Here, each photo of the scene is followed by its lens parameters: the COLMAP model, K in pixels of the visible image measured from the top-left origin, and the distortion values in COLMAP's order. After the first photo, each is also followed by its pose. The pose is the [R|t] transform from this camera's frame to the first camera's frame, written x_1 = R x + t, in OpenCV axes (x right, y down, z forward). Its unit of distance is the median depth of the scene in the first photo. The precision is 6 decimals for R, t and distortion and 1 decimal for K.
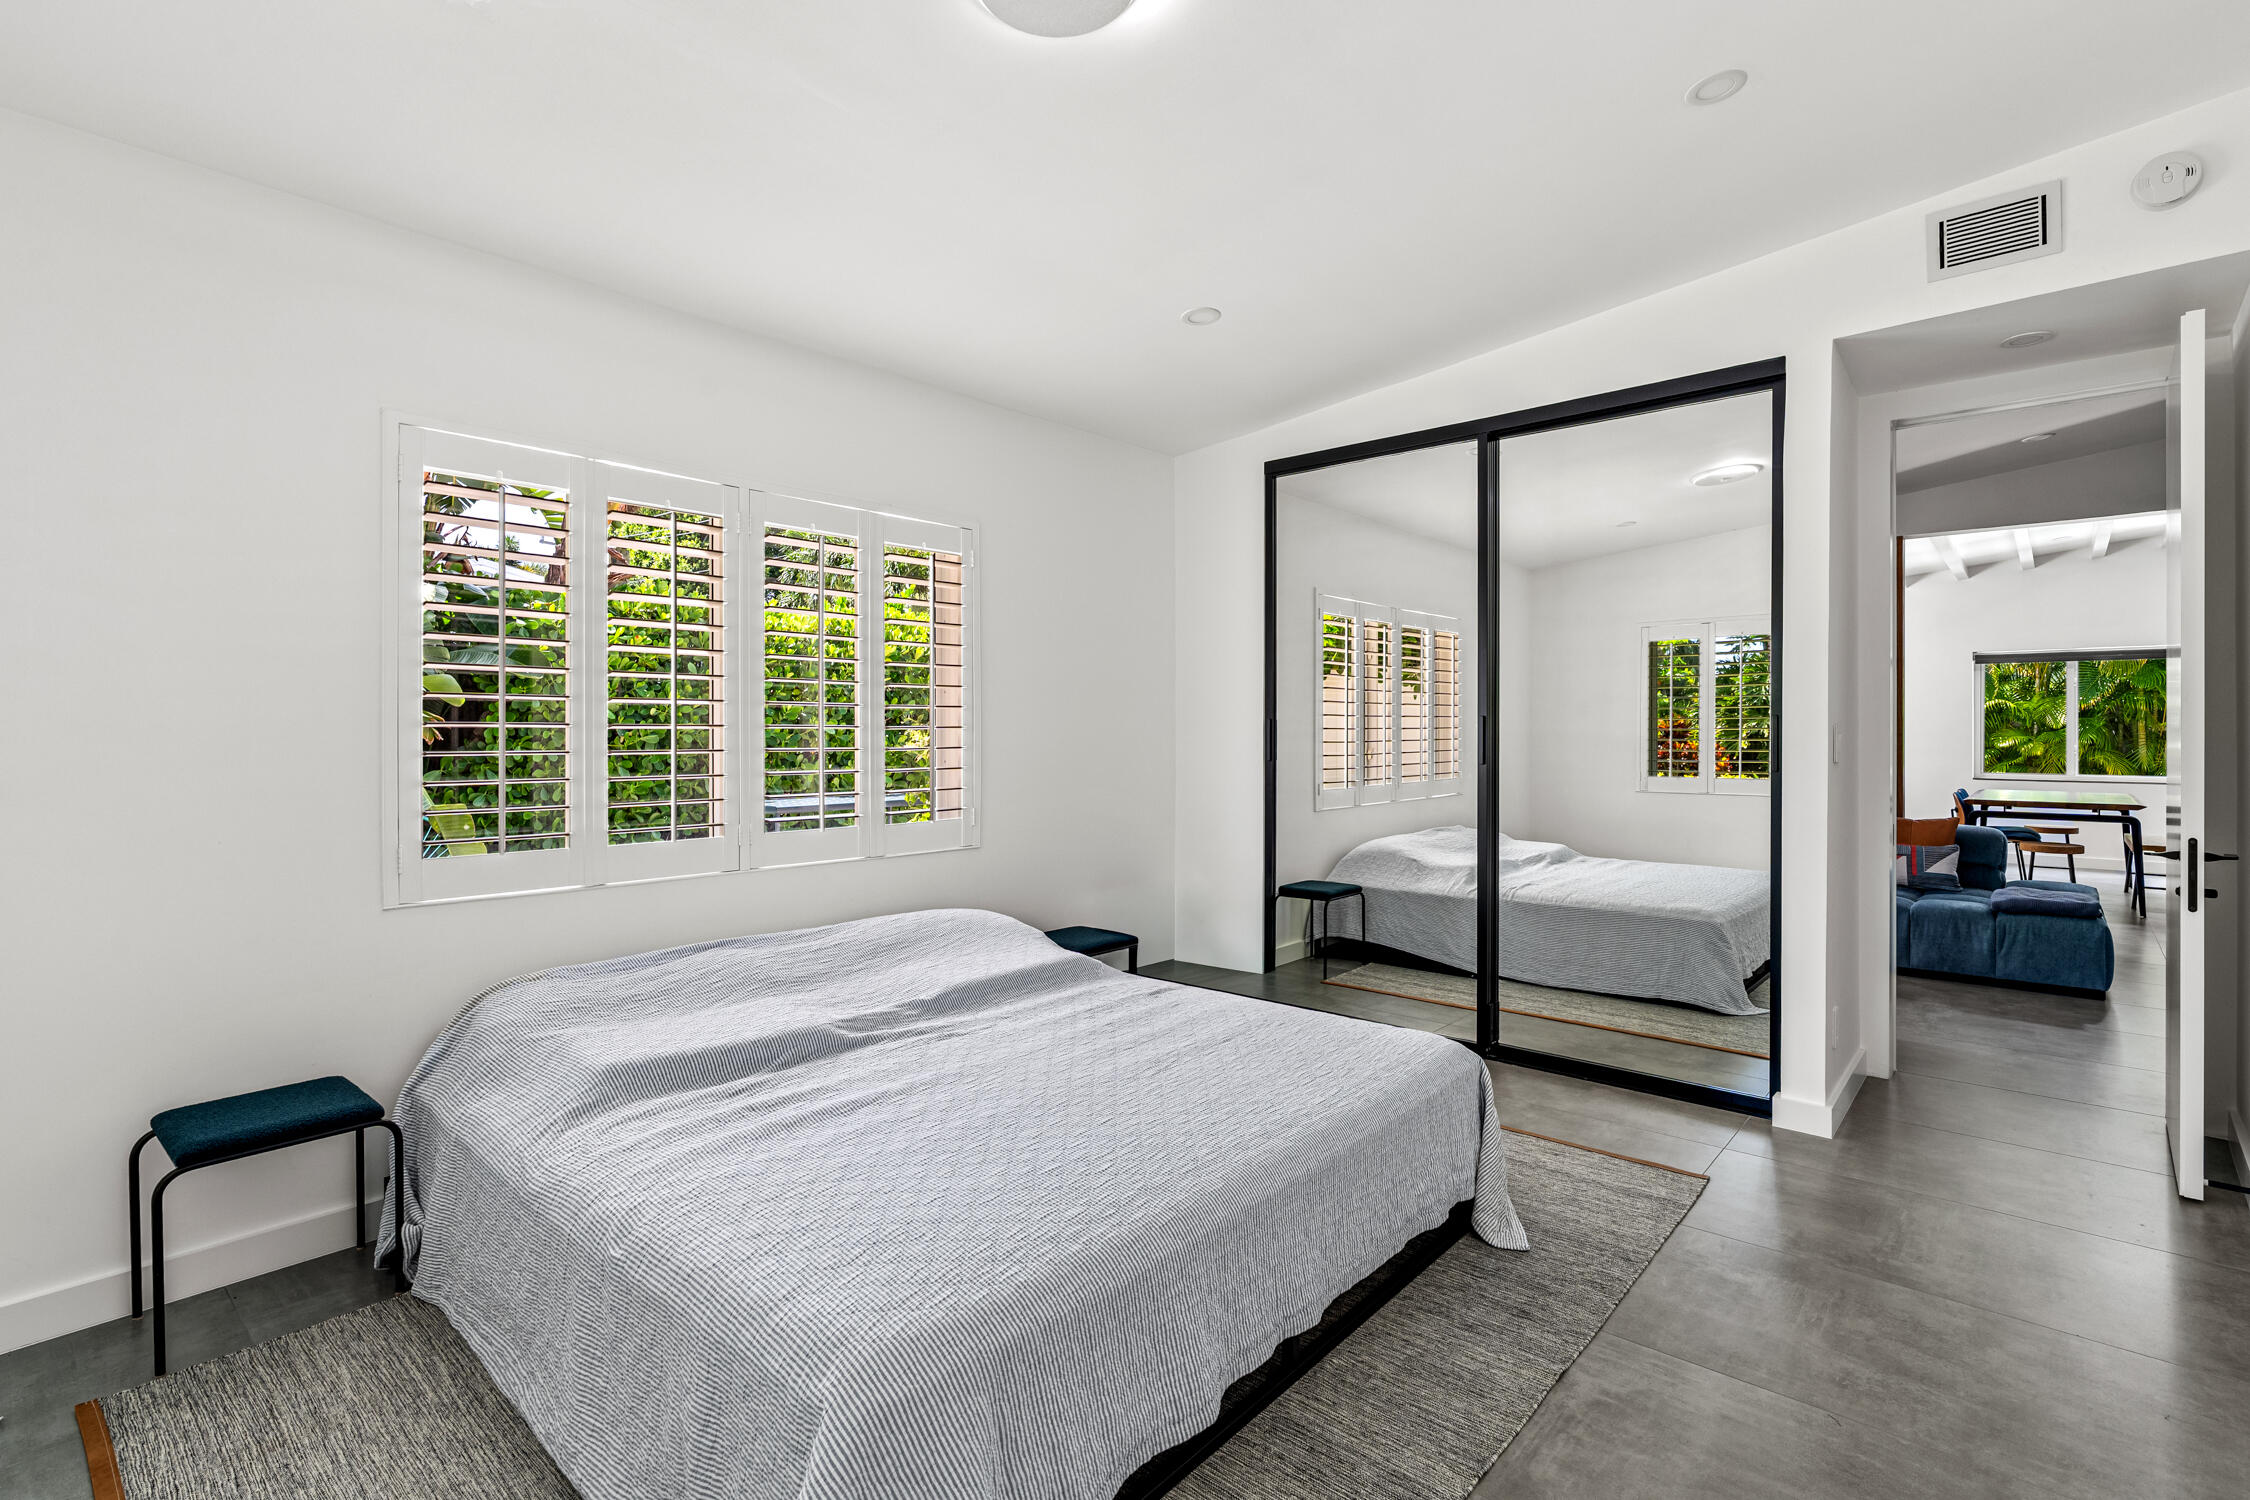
lens RADIAL K [[1075.7, 0, 1125.0], [0, 1075.7, 750.0], [0, 0, 1]] dist [0.001546, -0.000269]
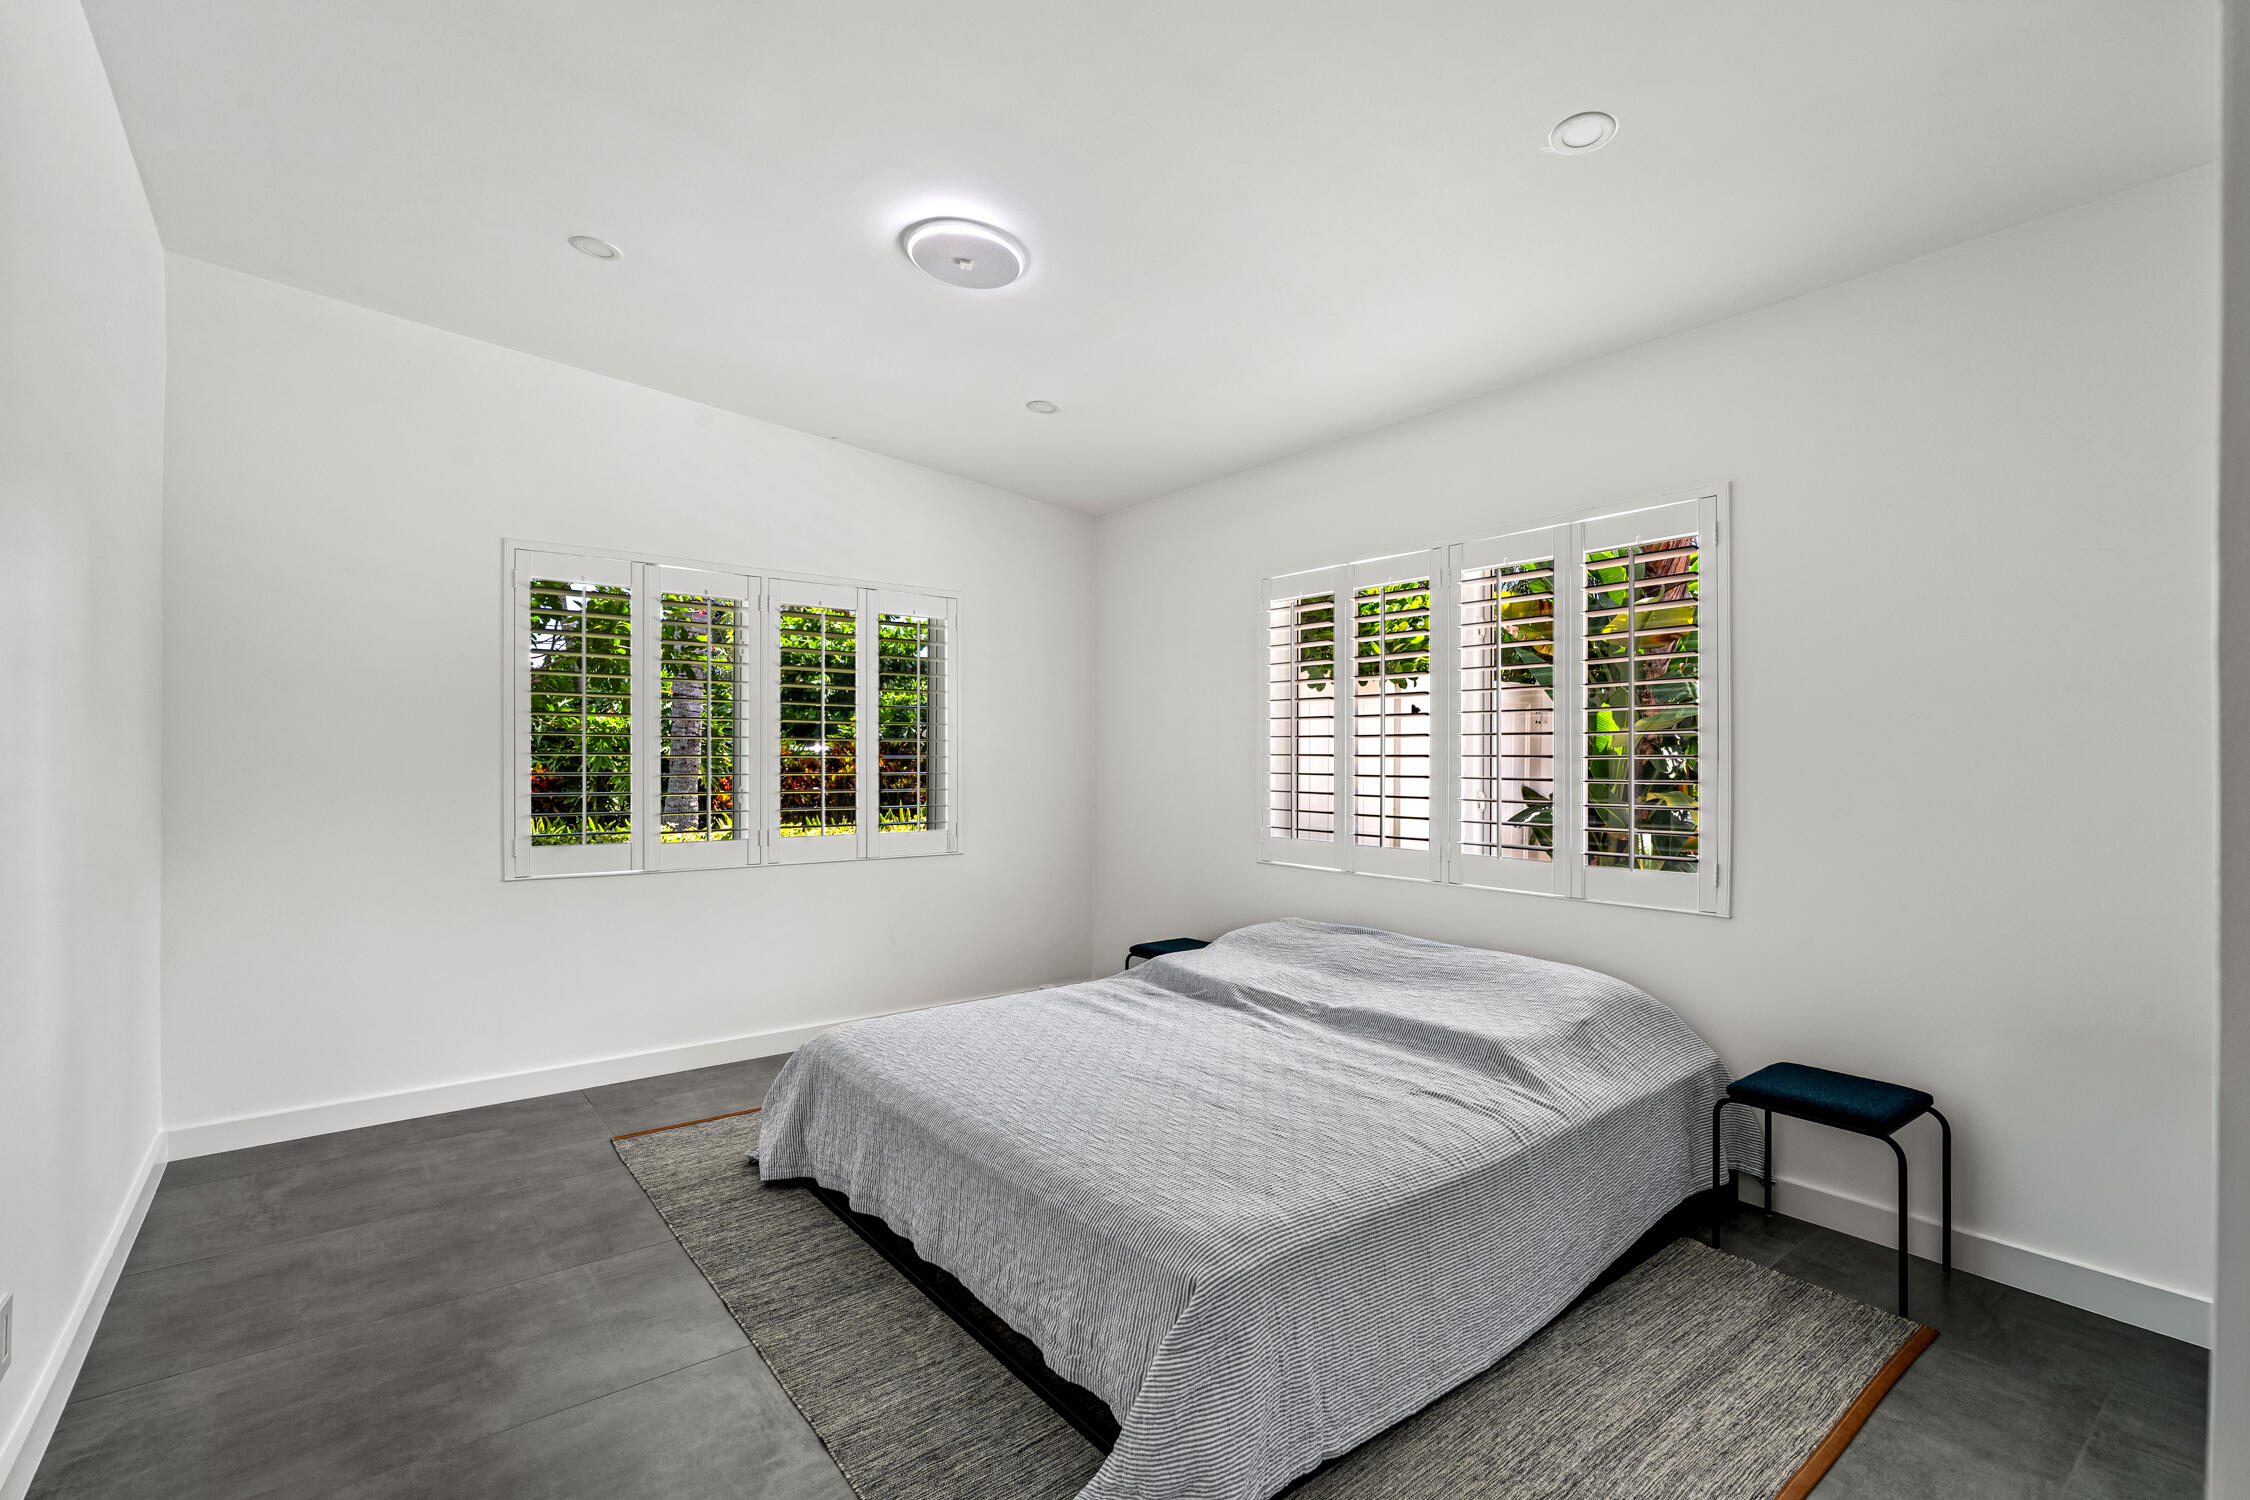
lens RADIAL K [[997.8, 0, 1125.0], [0, 997.8, 750.0], [0, 0, 1]] dist [-0.001119, 0.000032]
pose [[-0.190273, -0.011389, -0.981665, 1.001559], [-0.015328, 0.999845, -0.008629, -0.019069], [0.981612, 0.013405, -0.190418, 1.163807]]
